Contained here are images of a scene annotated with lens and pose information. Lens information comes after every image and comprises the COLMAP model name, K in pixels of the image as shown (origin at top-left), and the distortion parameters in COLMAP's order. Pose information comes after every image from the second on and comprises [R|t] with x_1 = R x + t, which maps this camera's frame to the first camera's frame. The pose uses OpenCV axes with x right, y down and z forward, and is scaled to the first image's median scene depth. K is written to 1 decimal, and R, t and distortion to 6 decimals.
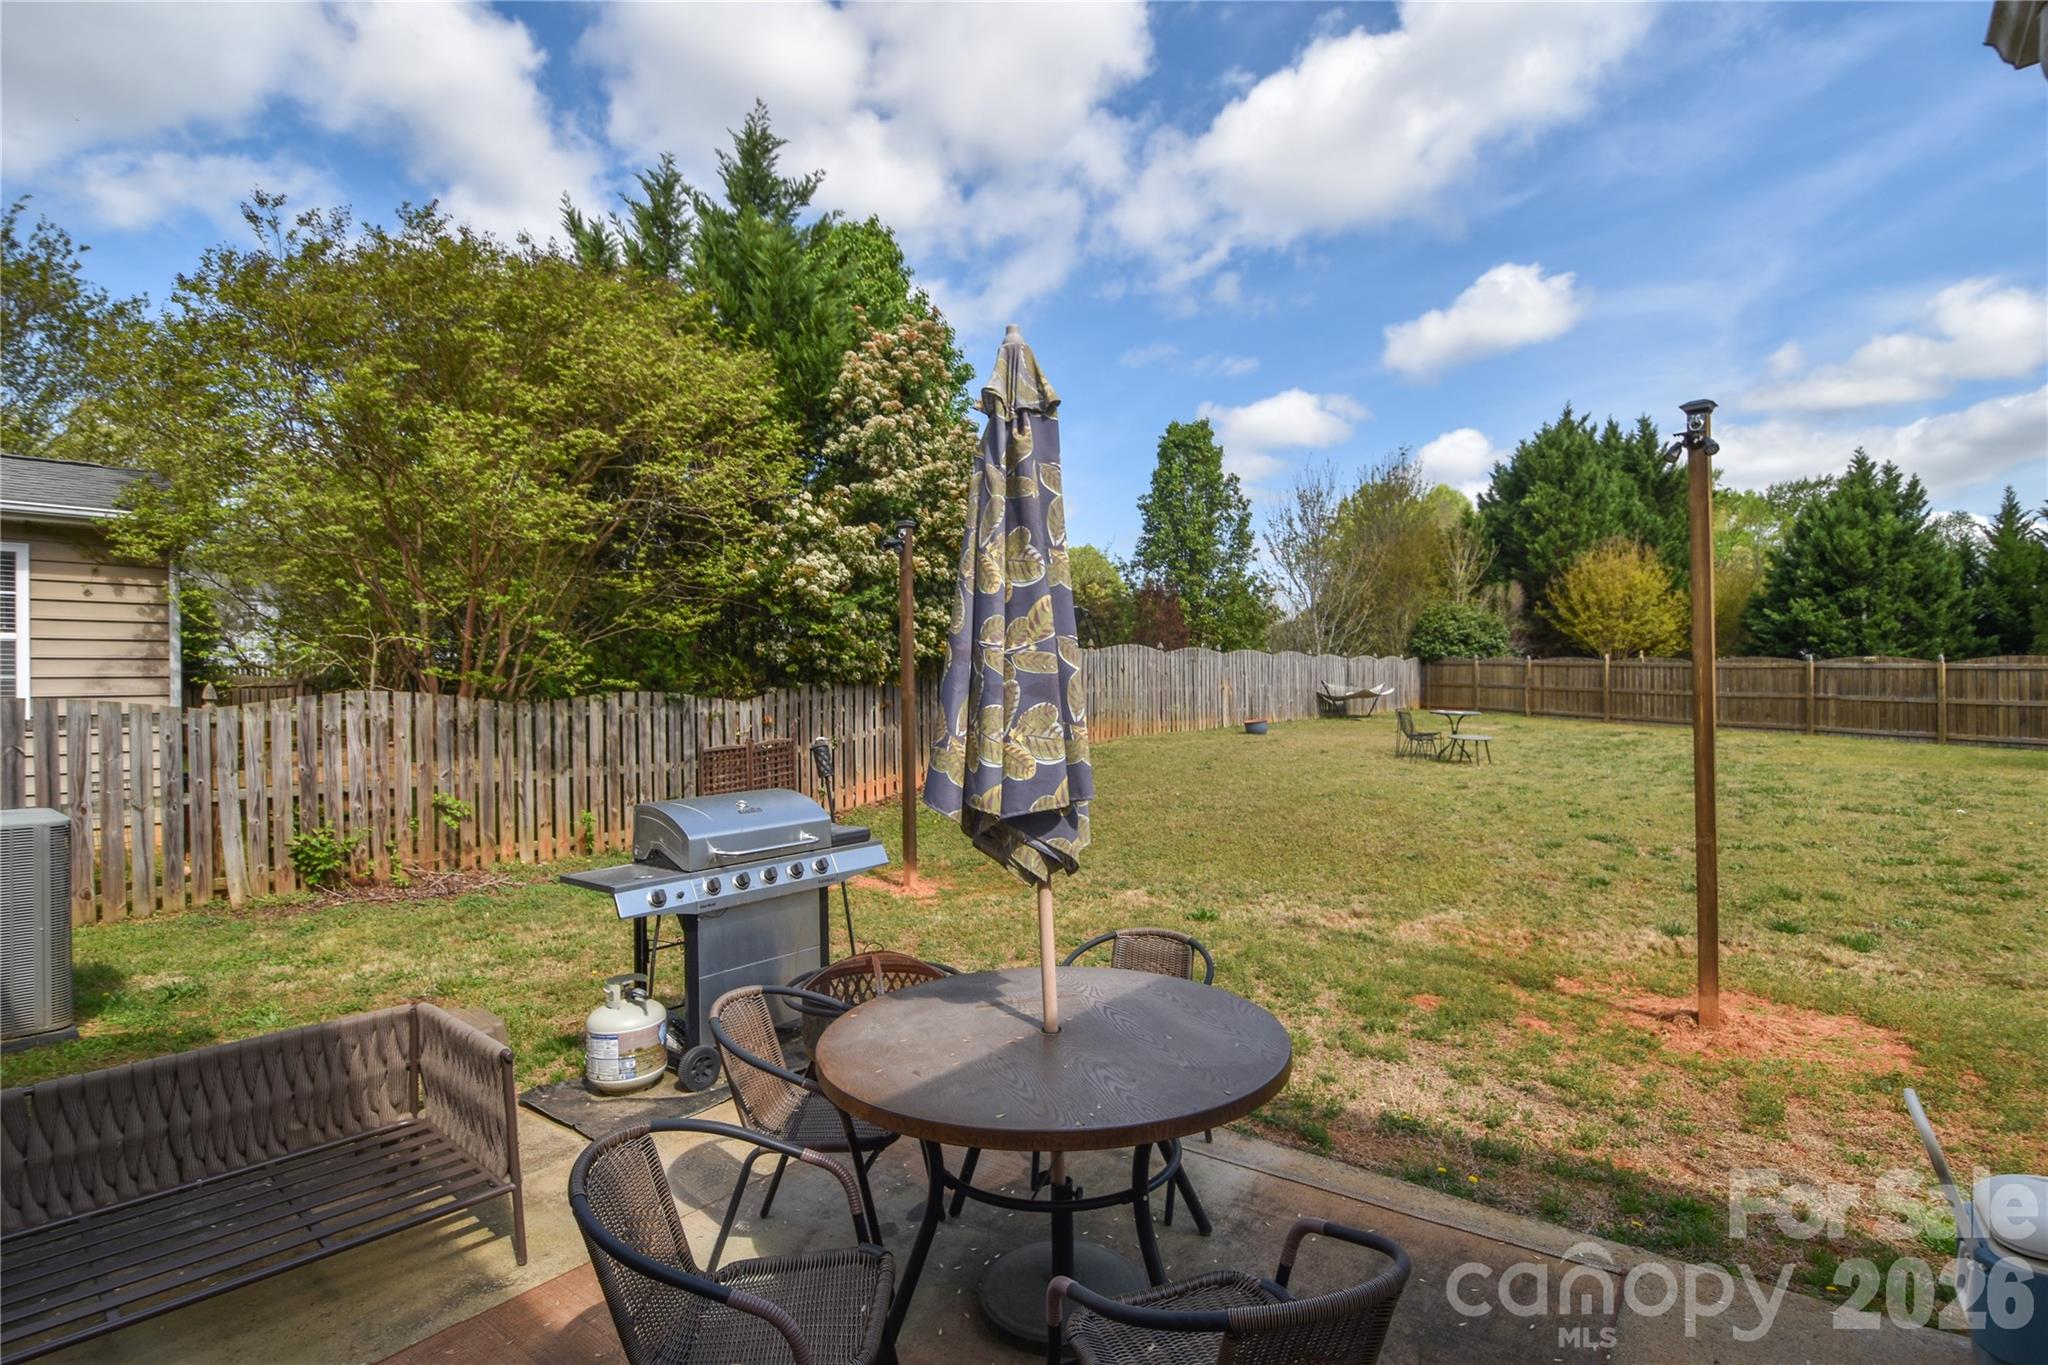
lens RADIAL K [[985.4, 0, 1024.0], [0, 985.4, 682.5], [0, 0, 1]] dist [0.001515, -0.015847]
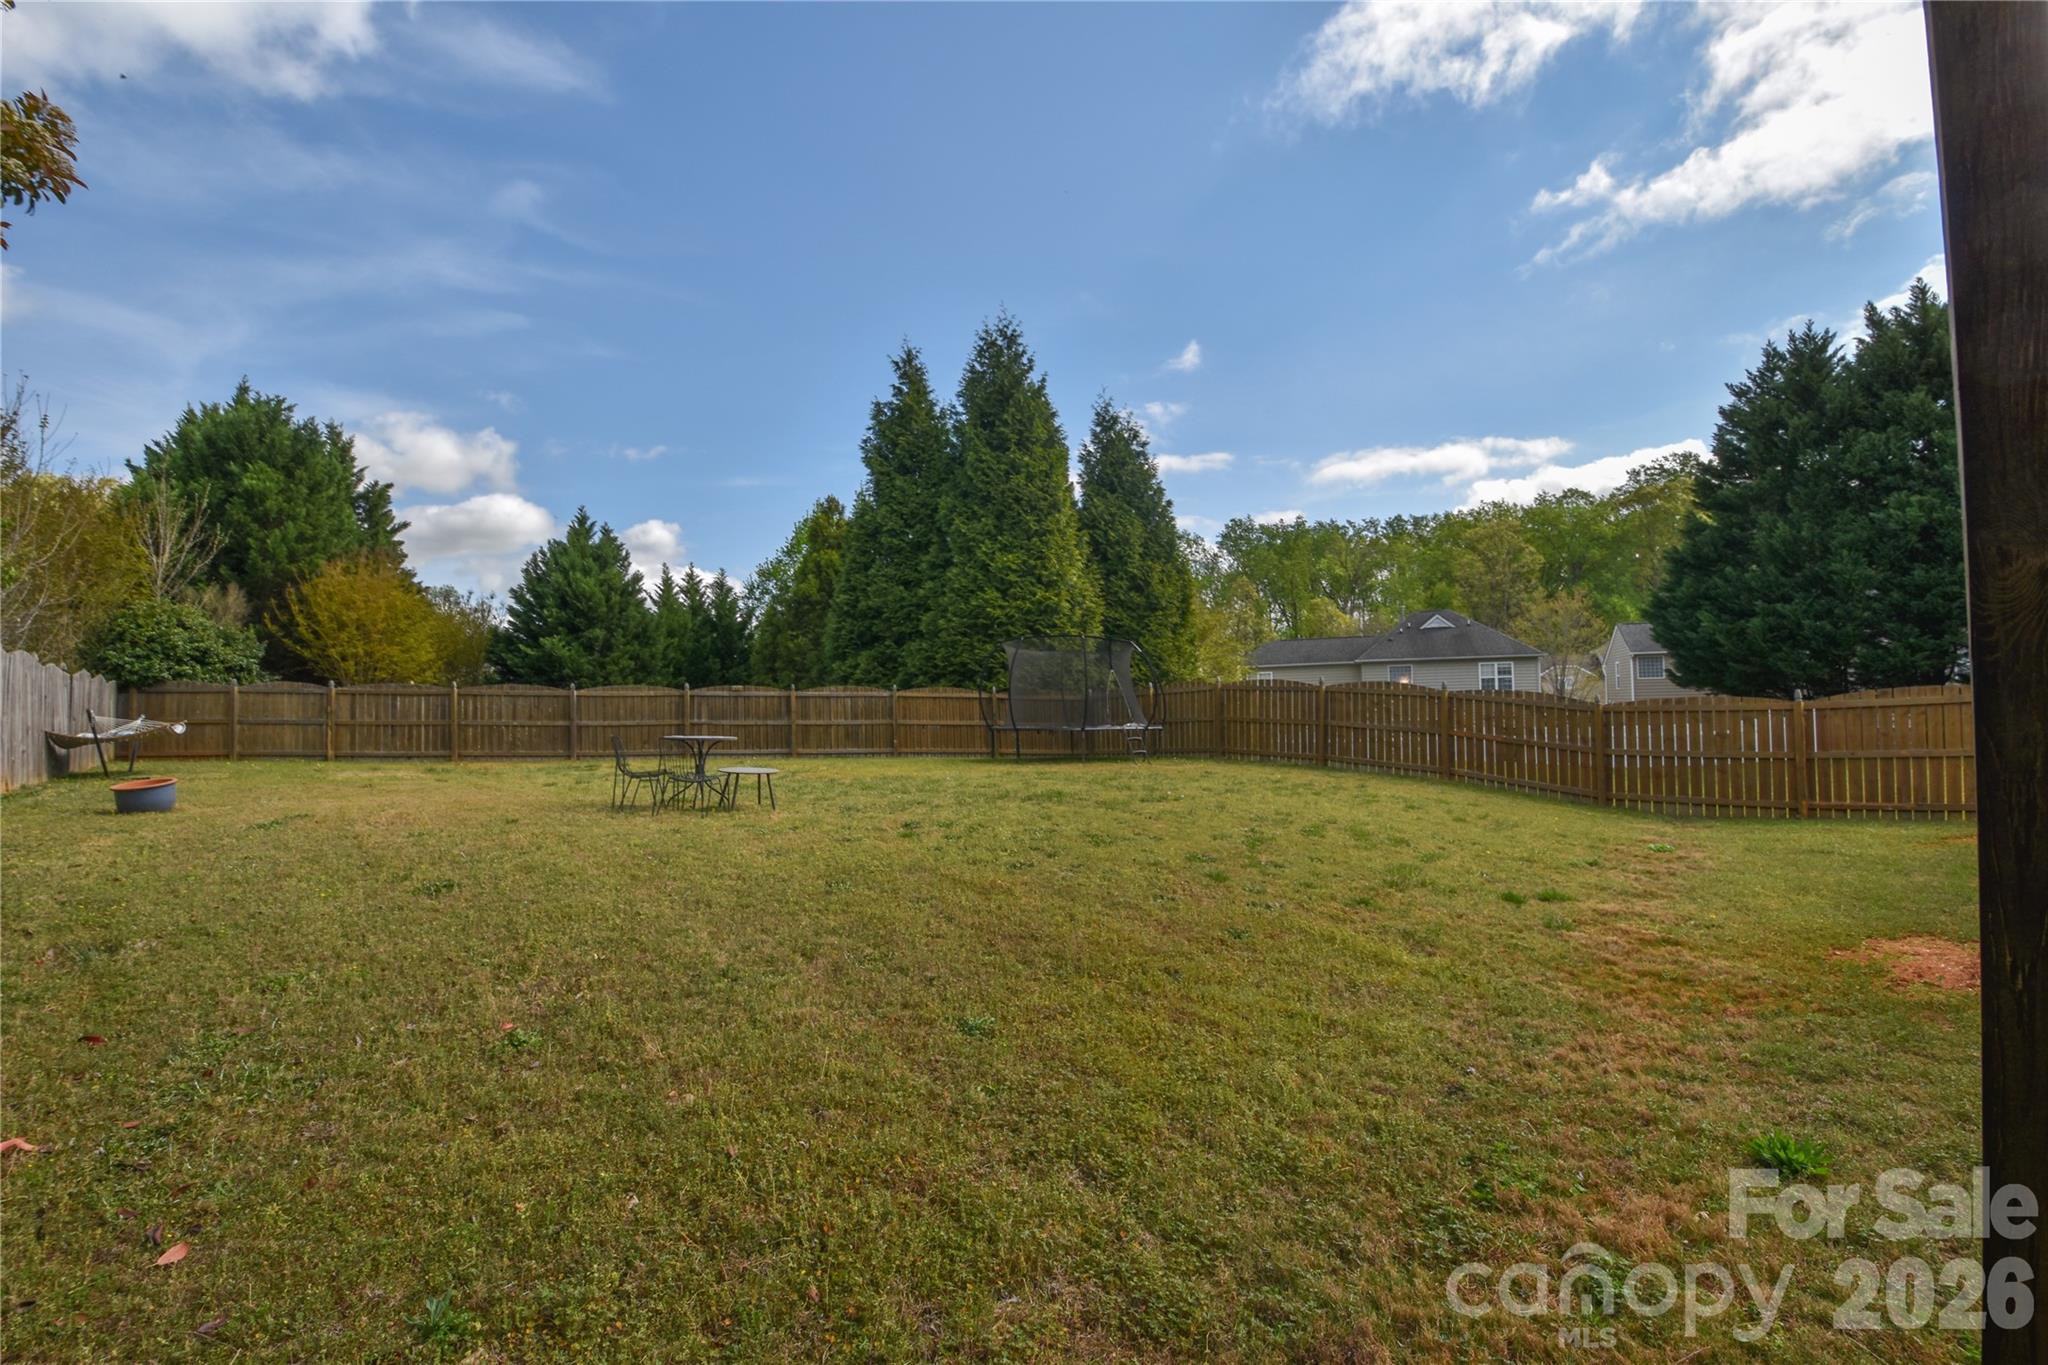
lens RADIAL K [[882.6, 0, 1023.7], [0, 882.6, 713.1], [0, 0, 1]] dist [-0.011171, -0.000257]
pose [[0.181293, -0.004816, 0.983417, -0.050747], [0.020627, 0.999787, 0.001094, 0.007539], [-0.983213, 0.020086, 0.181354, 0.335526]]
